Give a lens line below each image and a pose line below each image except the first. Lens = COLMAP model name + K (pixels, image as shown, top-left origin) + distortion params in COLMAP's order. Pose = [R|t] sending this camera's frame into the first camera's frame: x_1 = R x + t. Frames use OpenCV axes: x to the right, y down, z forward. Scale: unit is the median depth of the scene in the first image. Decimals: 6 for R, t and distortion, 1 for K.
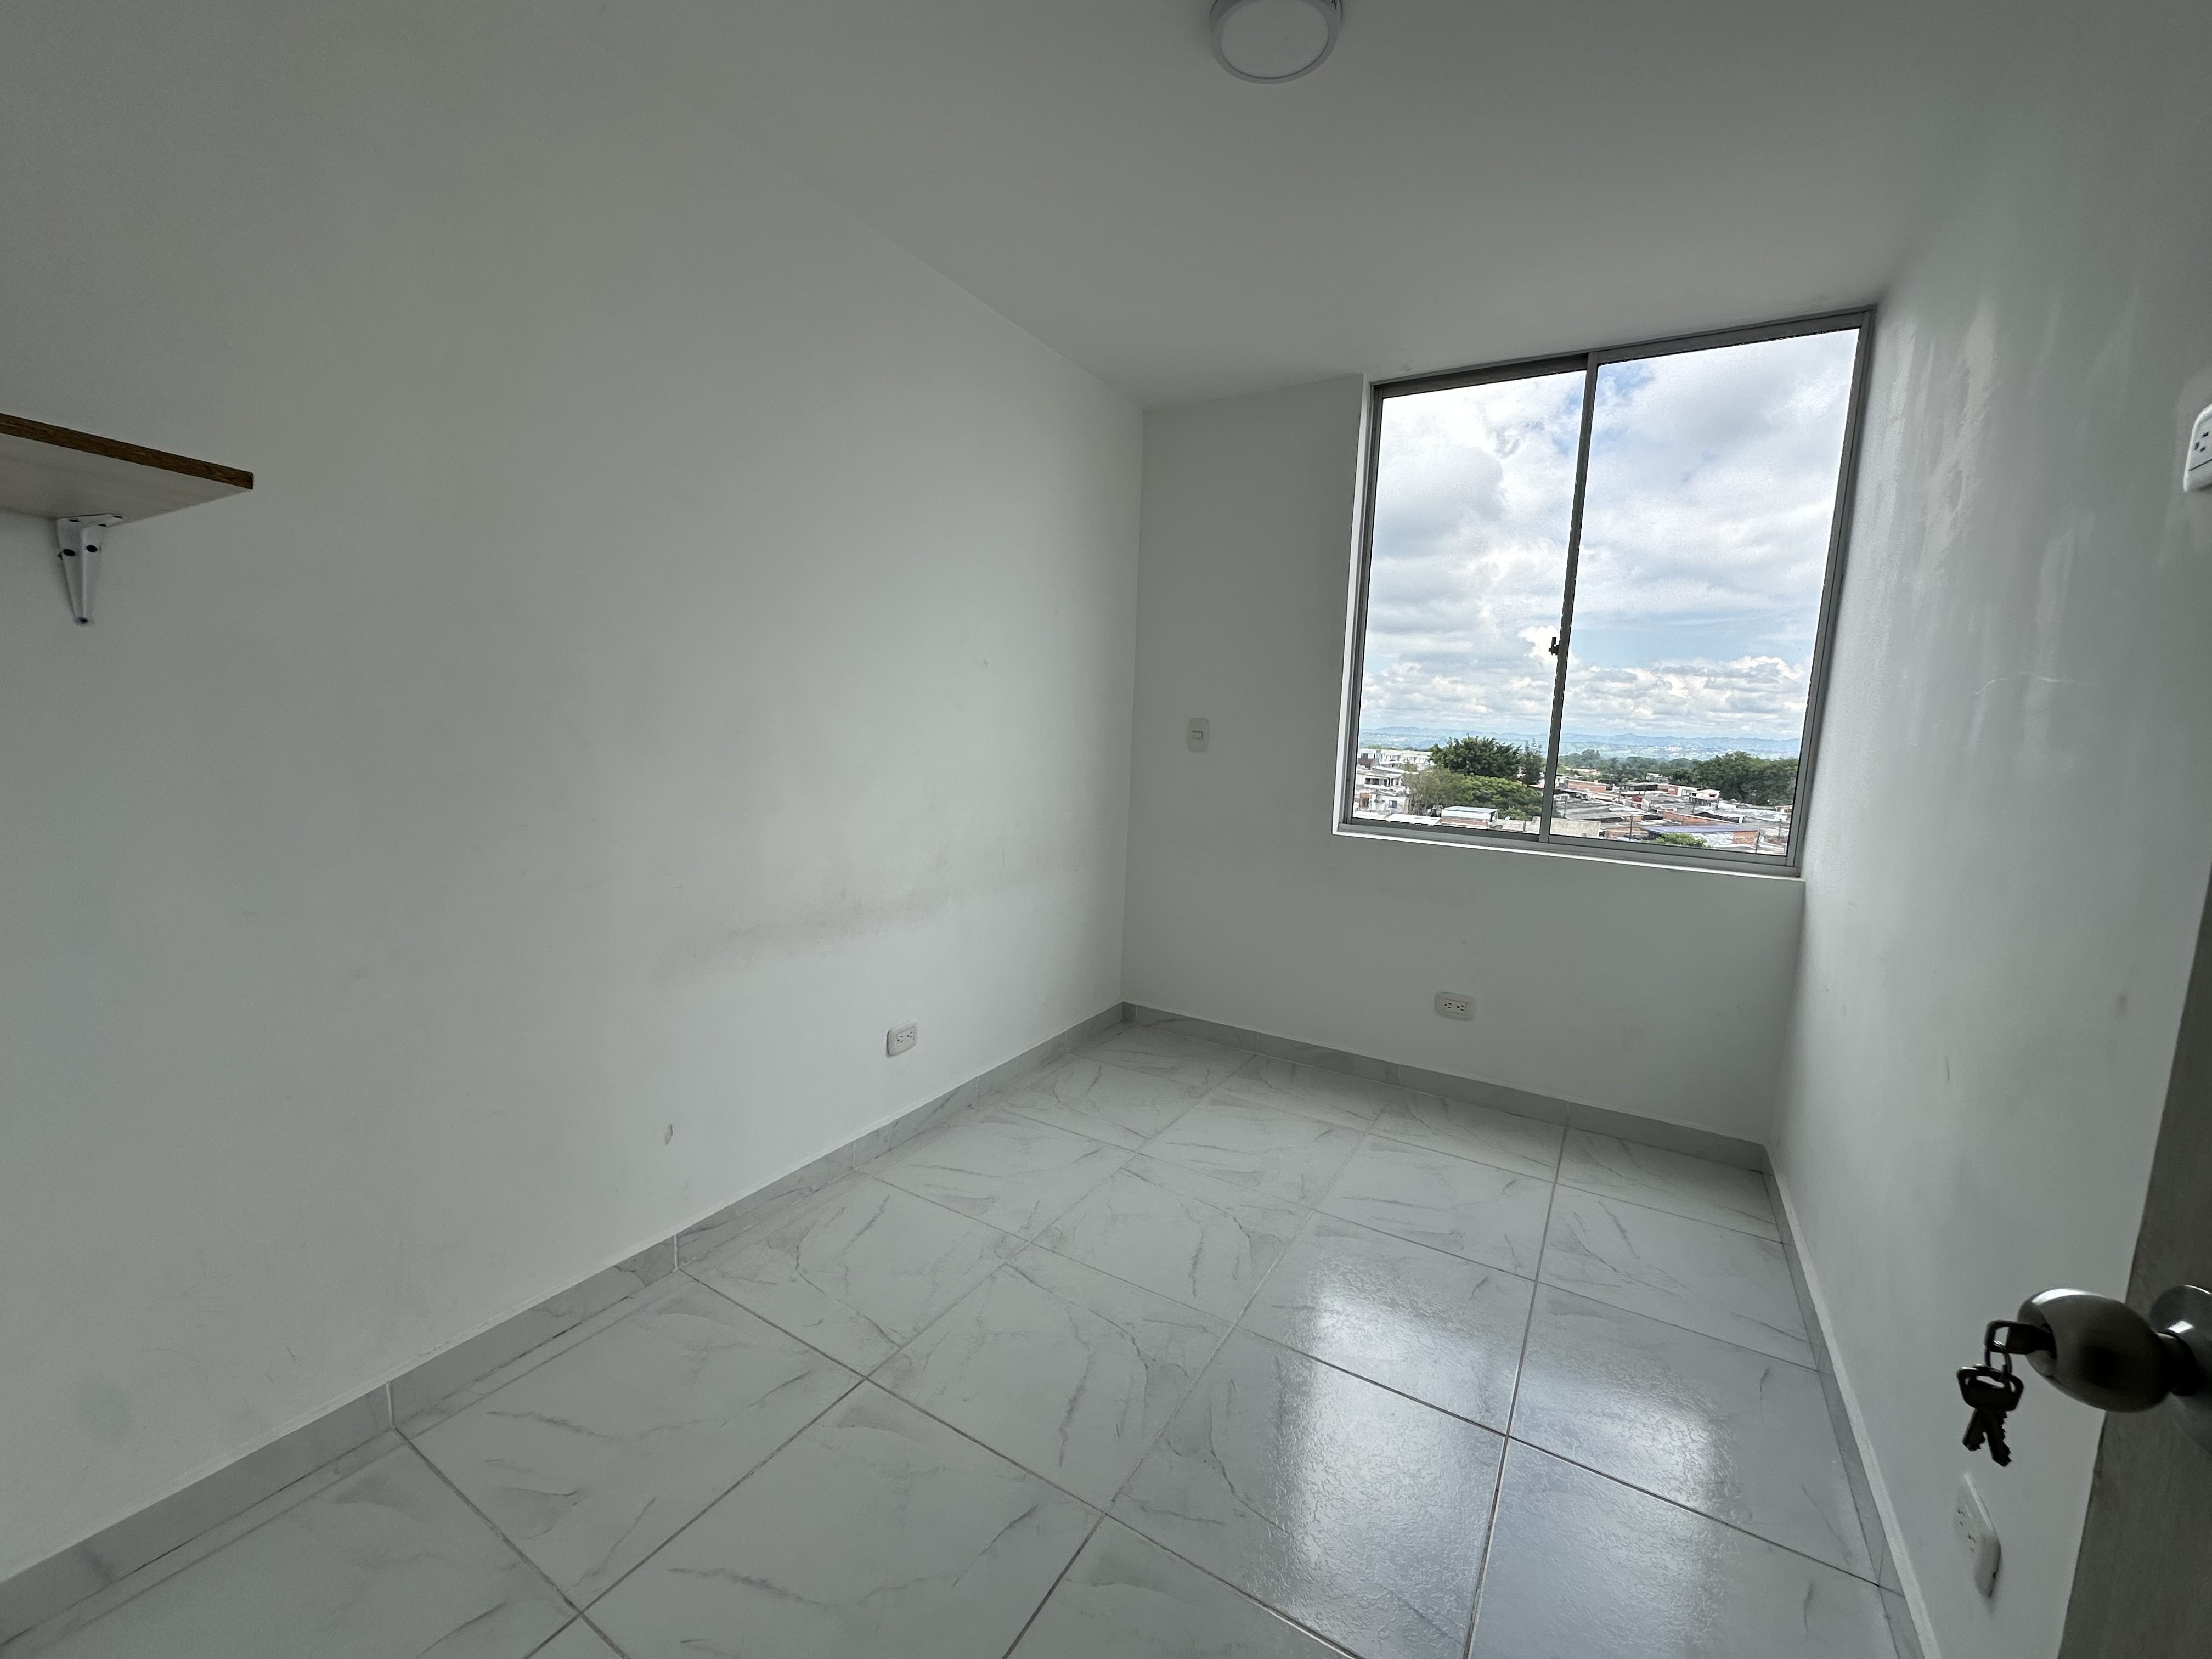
lens RADIAL K [[885.7, 0, 1109.0], [0, 885.7, 830.0], [0, 0, 1]] dist [-0.001358, 0.000026]
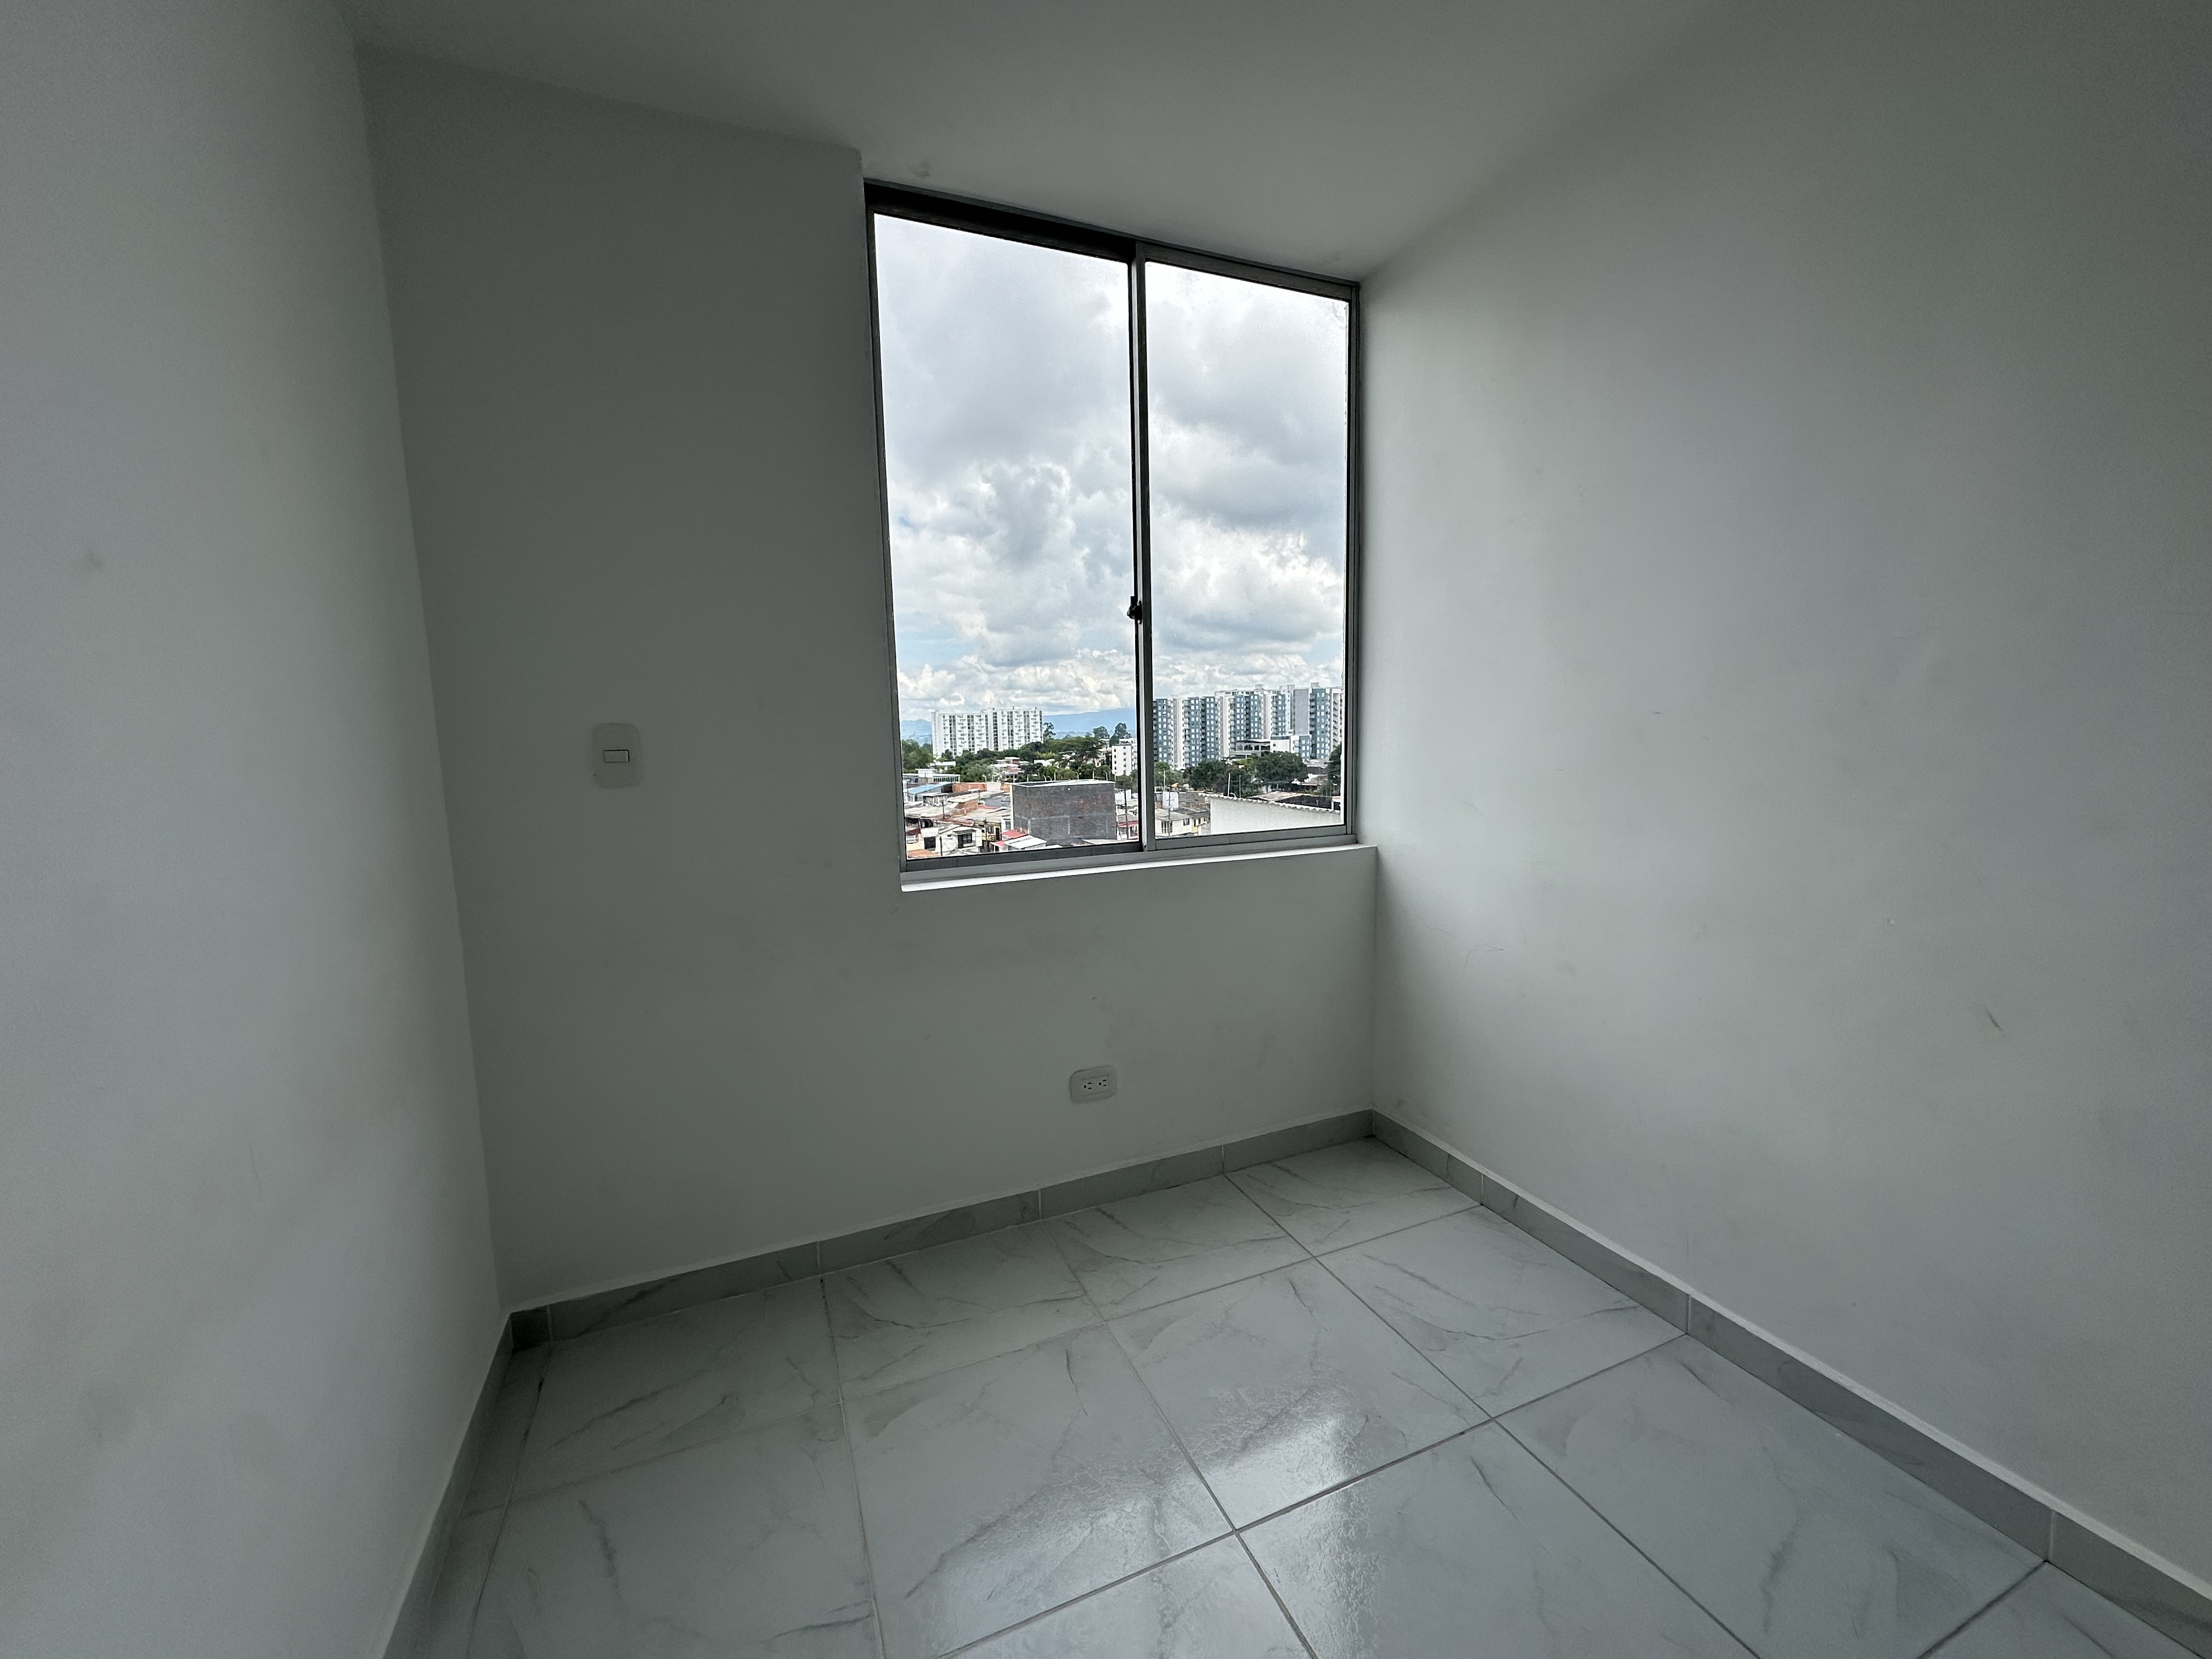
lens RADIAL K [[885.7, 0, 1109.0], [0, 885.7, 830.0], [0, 0, 1]] dist [-0.001358, 0.000026]
pose [[0.583276, -0.148899, 0.798510, -0.181250], [0.148438, 0.986040, 0.075441, -0.073238], [-0.798596, 0.074526, 0.597235, 0.555171]]
